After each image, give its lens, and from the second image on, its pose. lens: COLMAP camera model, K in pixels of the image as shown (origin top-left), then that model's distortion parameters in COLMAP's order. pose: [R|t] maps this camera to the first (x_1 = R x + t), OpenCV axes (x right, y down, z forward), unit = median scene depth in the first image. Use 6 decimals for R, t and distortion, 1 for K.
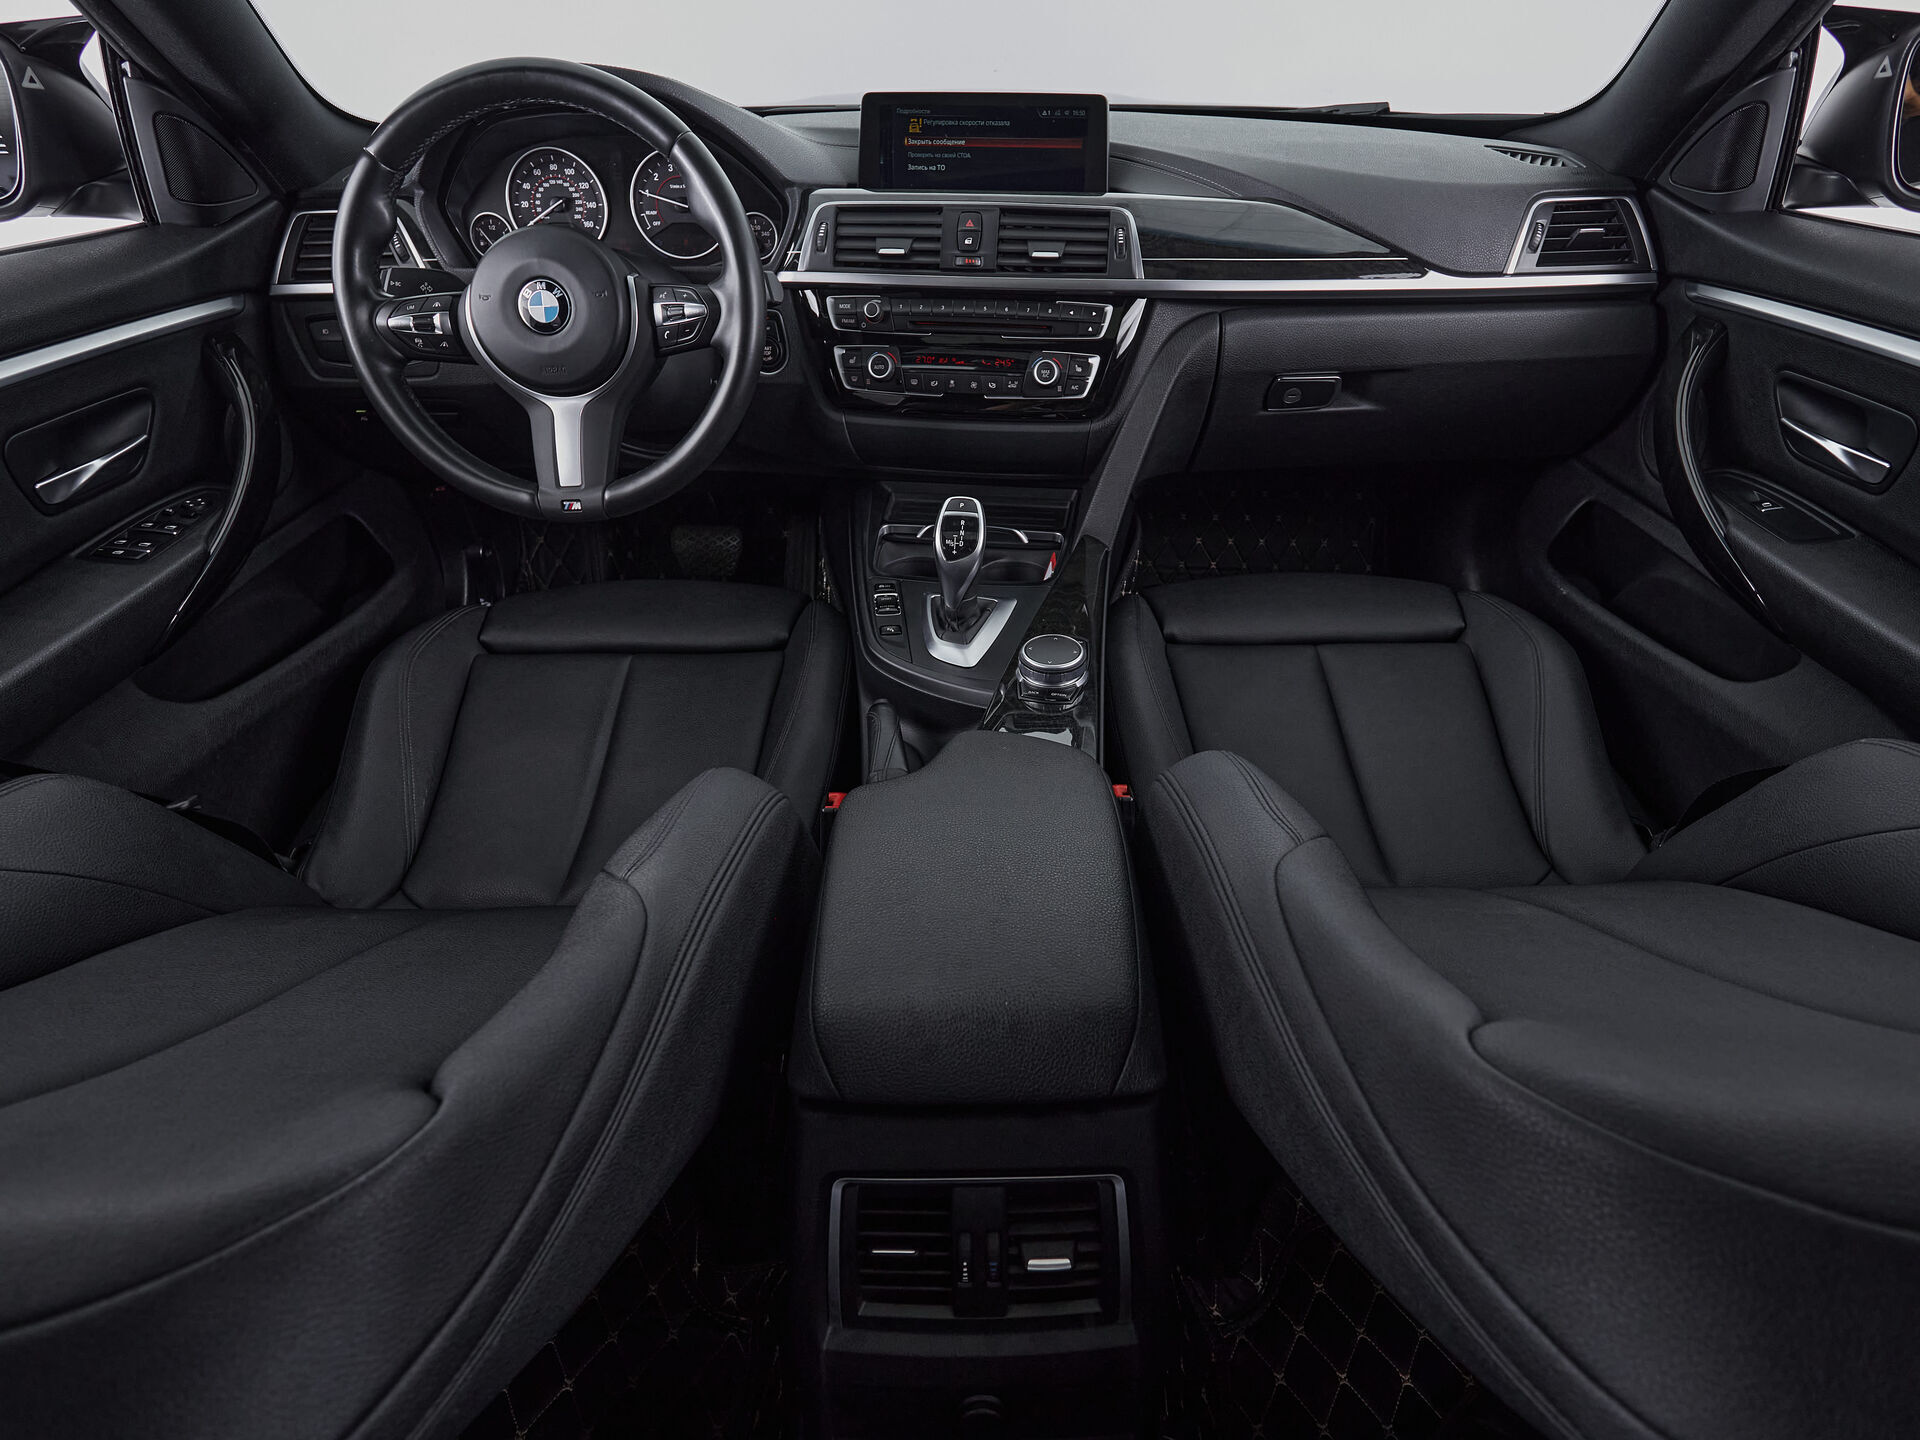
lens RADIAL K [[1062.3, 0, 990.5], [0, 1062.3, 755.5], [0, 0, 1]] dist [-0.002261, -0.002757]
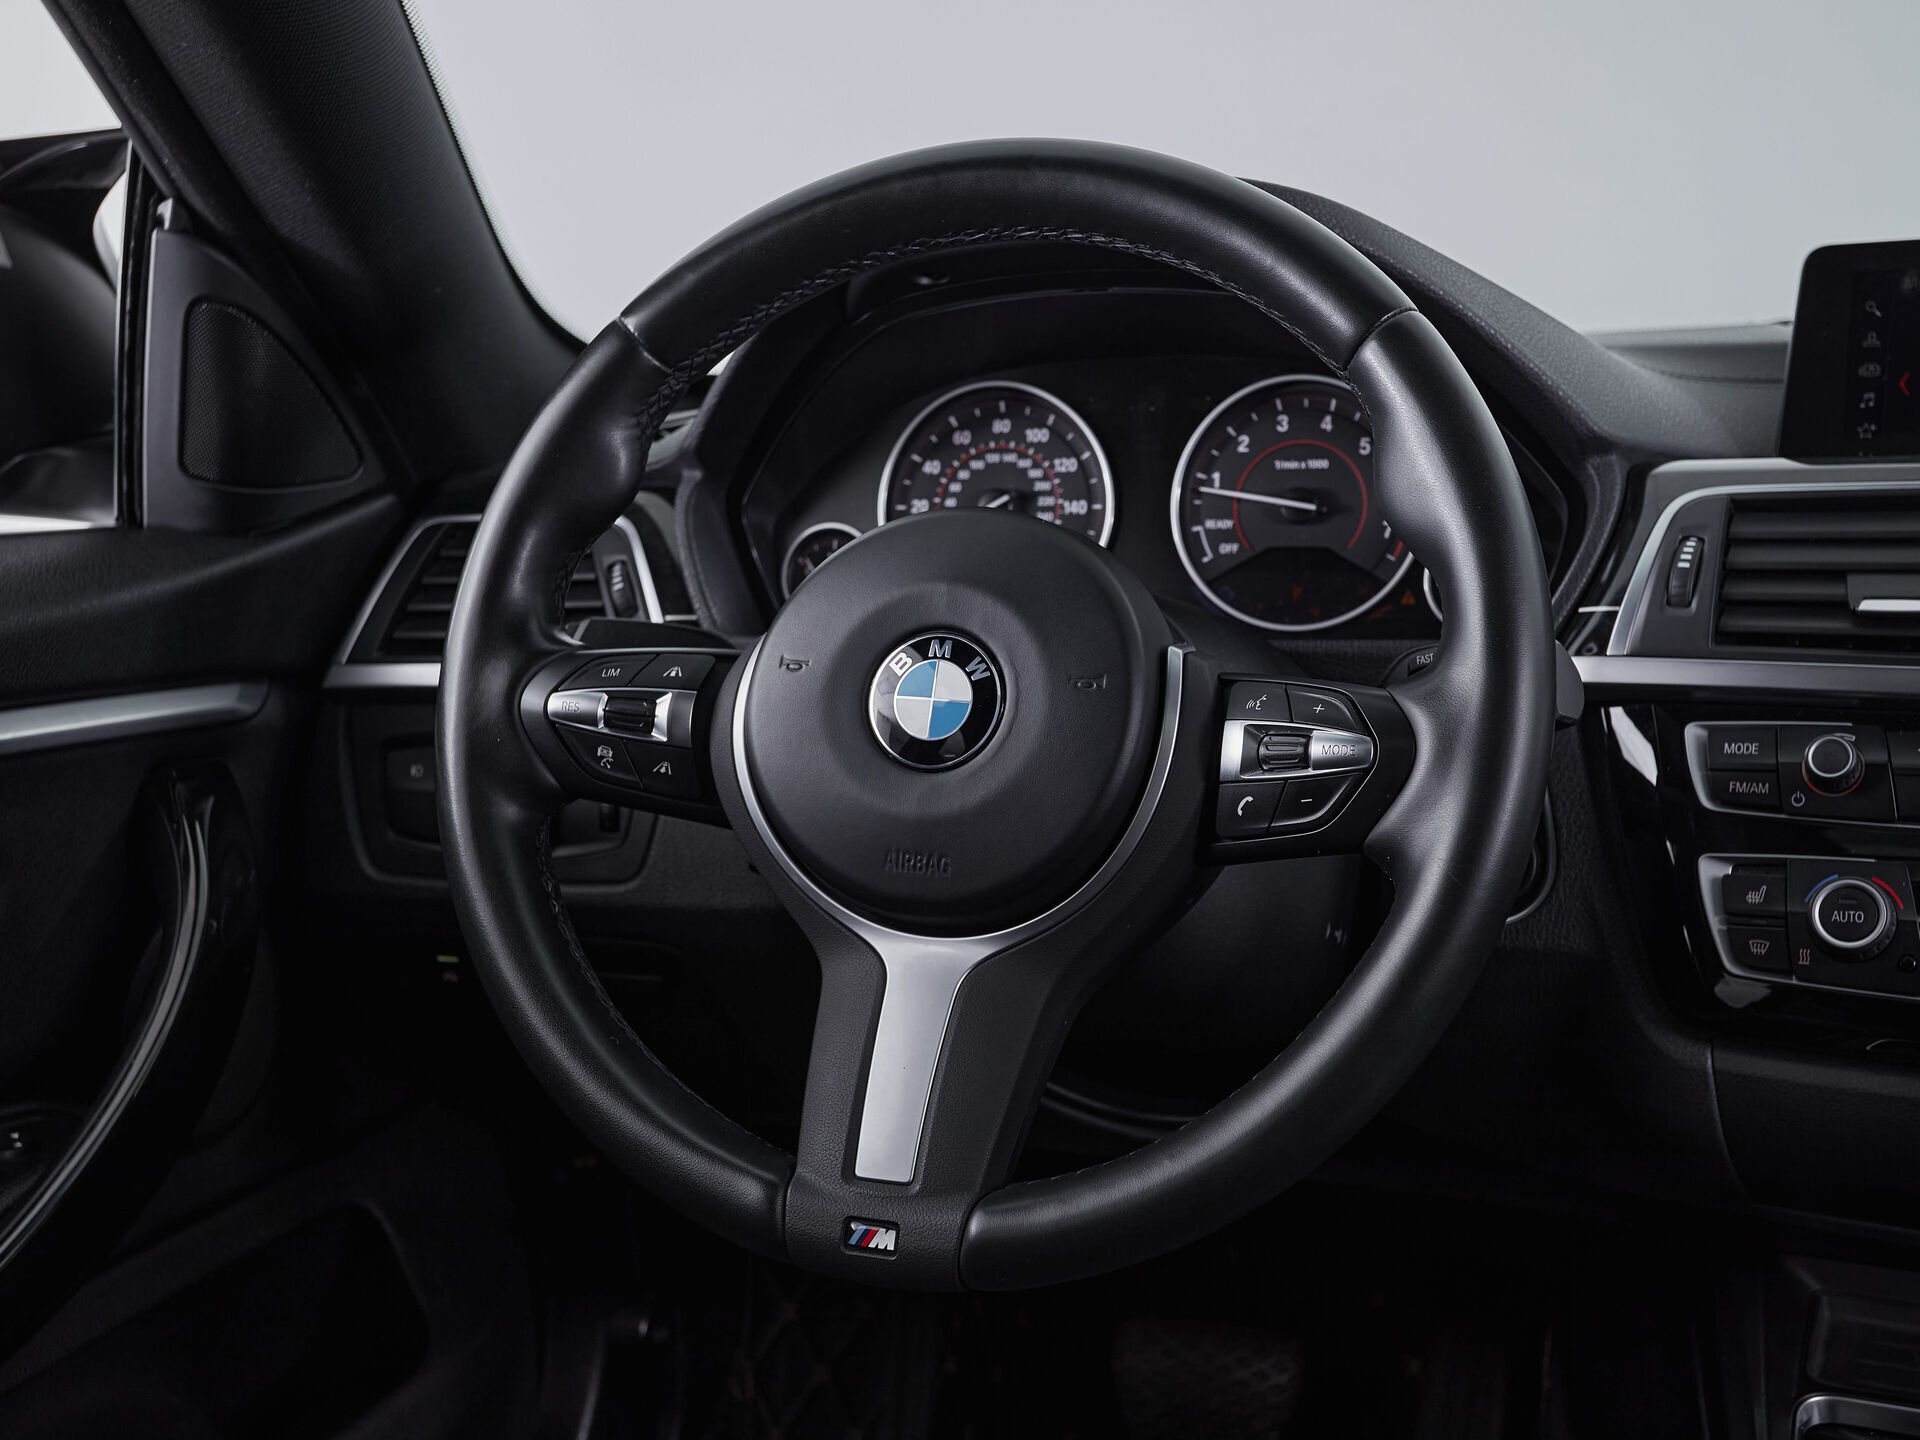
lens RADIAL K [[2411.4, 0, 960.0], [0, 2411.4, 720.0], [0, 0, 1]] dist [0.021769, 0.022119]
pose [[0.943988, 0.023212, -0.329163, -0.119104], [-0.166658, 0.894487, -0.414870, -0.063030], [0.284802, 0.446490, 0.848254, 0.257645]]
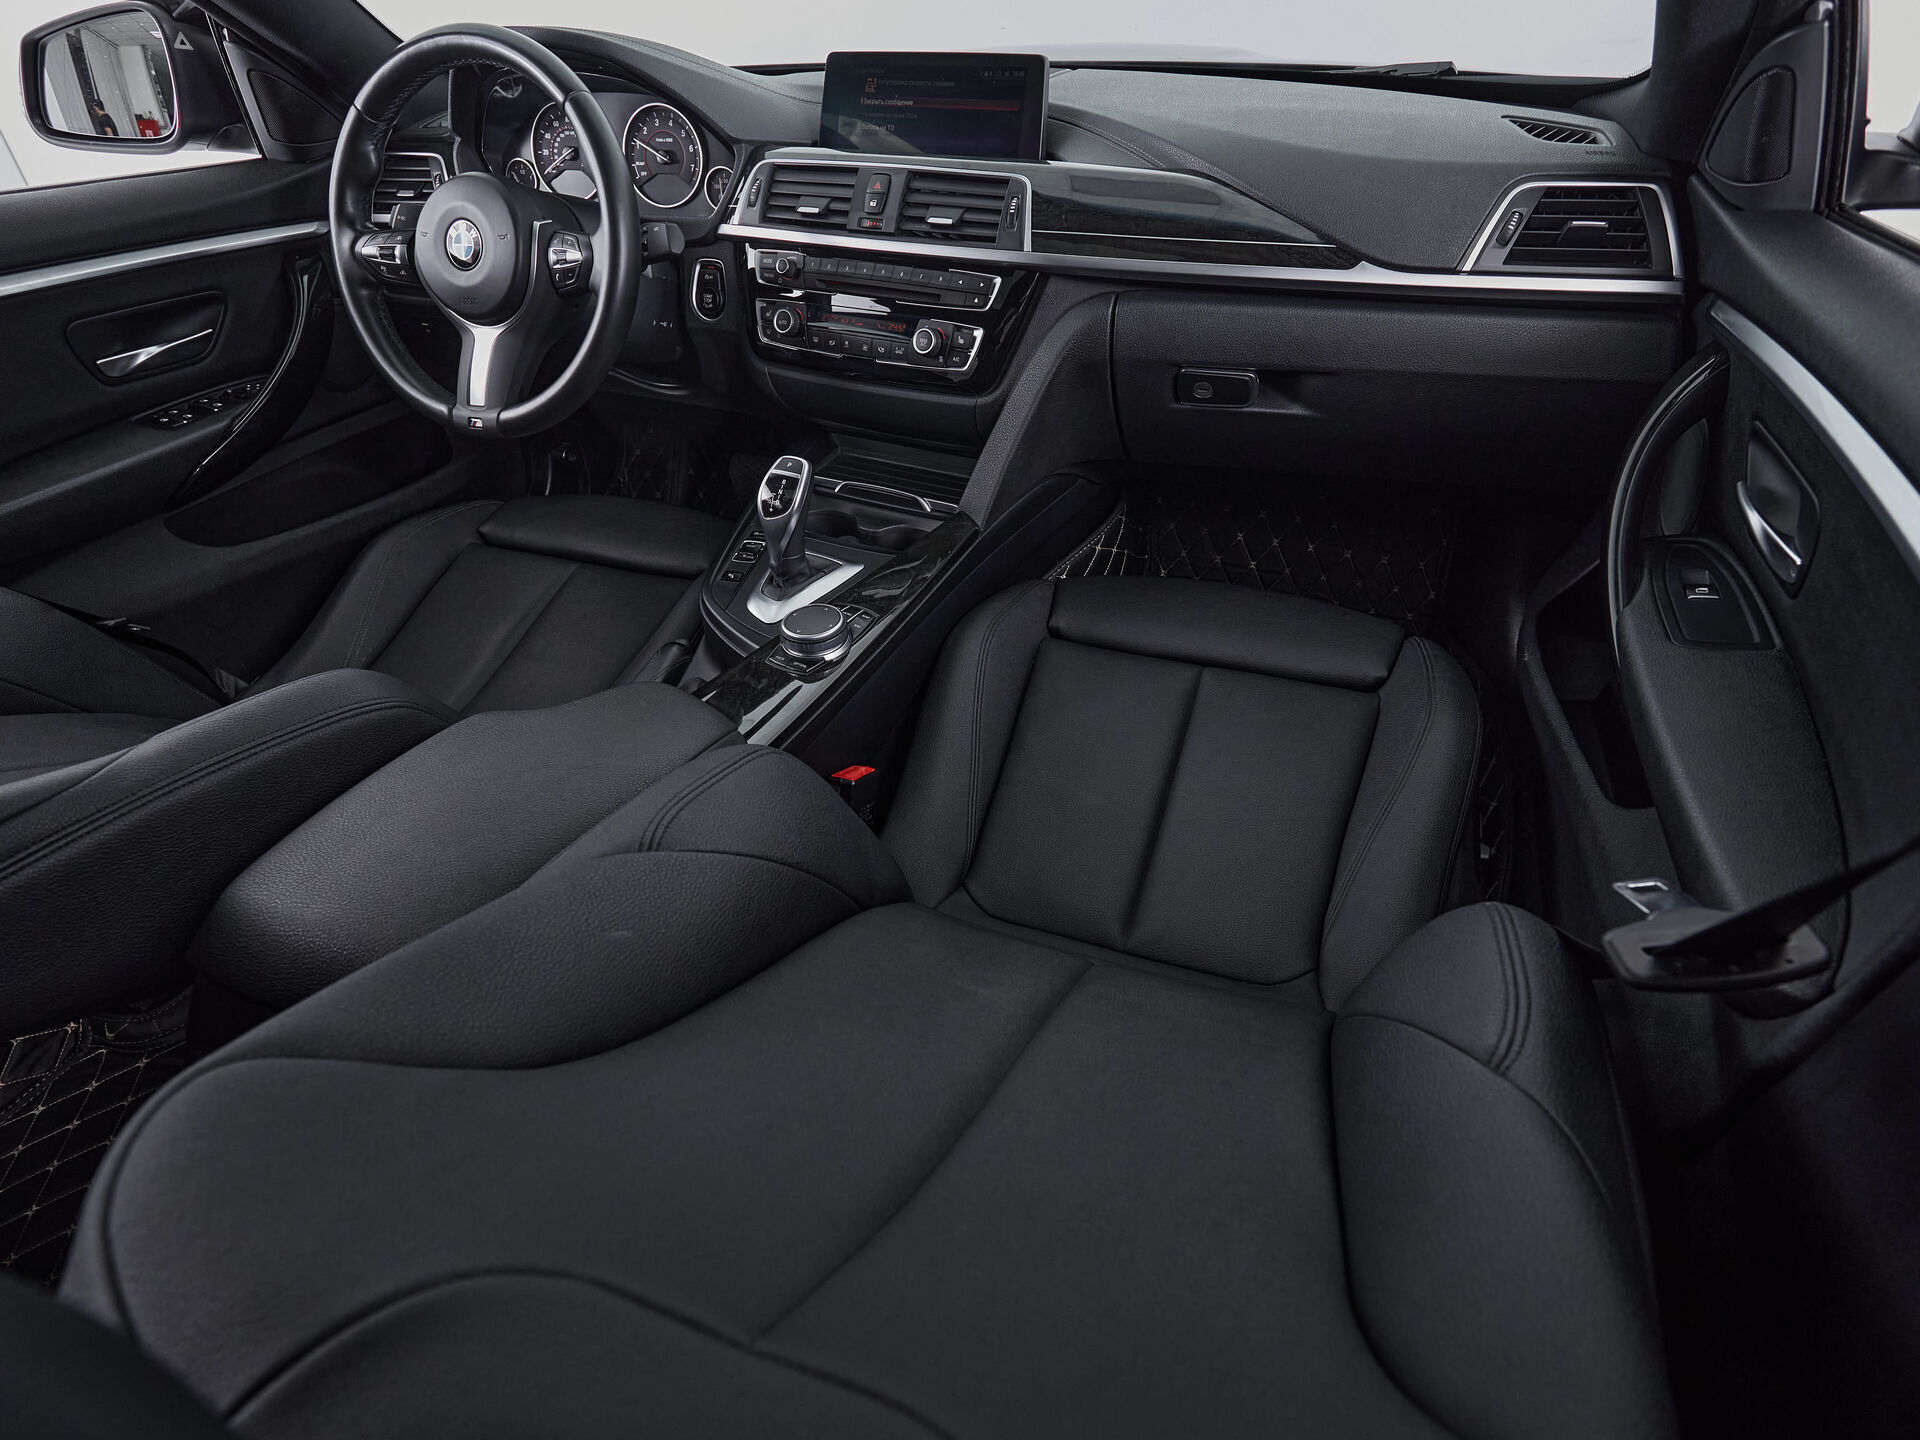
lens RADIAL K [[1054.2, 0, 962.9], [0, 1054.2, 710.5], [0, 0, 1]] dist [-0.001841, -0.001856]
pose [[0.931232, 0.193655, -0.308714, 0.443717], [-0.190509, 0.980845, 0.040613, -0.072275], [0.310665, 0.020992, 0.950288, 0.094748]]
